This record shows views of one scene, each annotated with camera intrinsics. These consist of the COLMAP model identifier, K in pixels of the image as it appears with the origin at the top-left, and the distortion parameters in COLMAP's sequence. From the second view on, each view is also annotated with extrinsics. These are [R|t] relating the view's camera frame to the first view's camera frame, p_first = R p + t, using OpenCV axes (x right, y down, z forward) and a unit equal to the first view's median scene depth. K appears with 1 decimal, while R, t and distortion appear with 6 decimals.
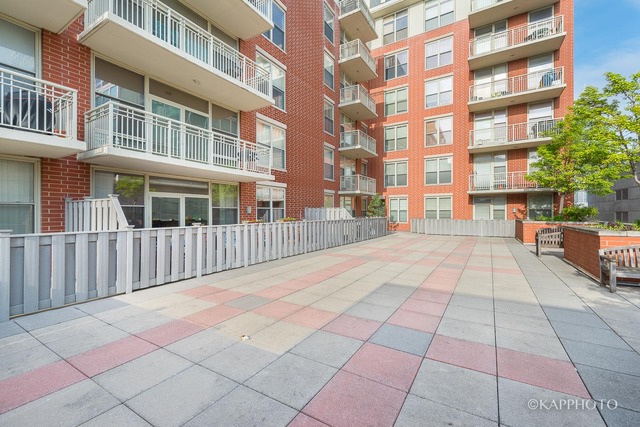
lens RADIAL K [[269.1, 0, 320.4], [0, 269.1, 213.7], [0, 0, 1]] dist [0.010173, -0.001923]
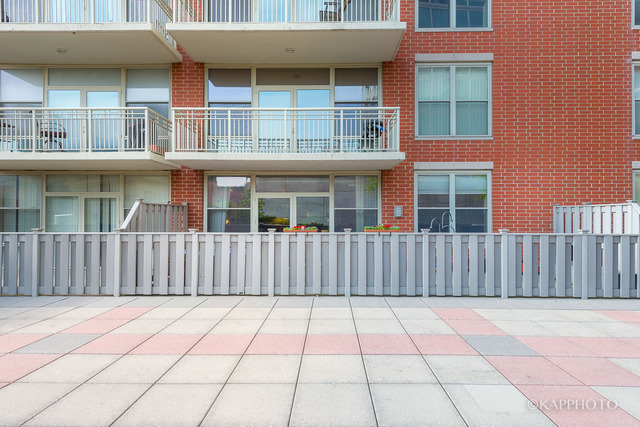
lens RADIAL K [[307.2, 0, 320.5], [0, 307.2, 217.3], [0, 0, 1]] dist [0.011914, -0.000123]
pose [[0.508537, 0.005628, -0.861021, 0.316841], [-0.003610, 0.999984, 0.004404, -0.002011], [0.861032, 0.000869, 0.508550, 0.527012]]
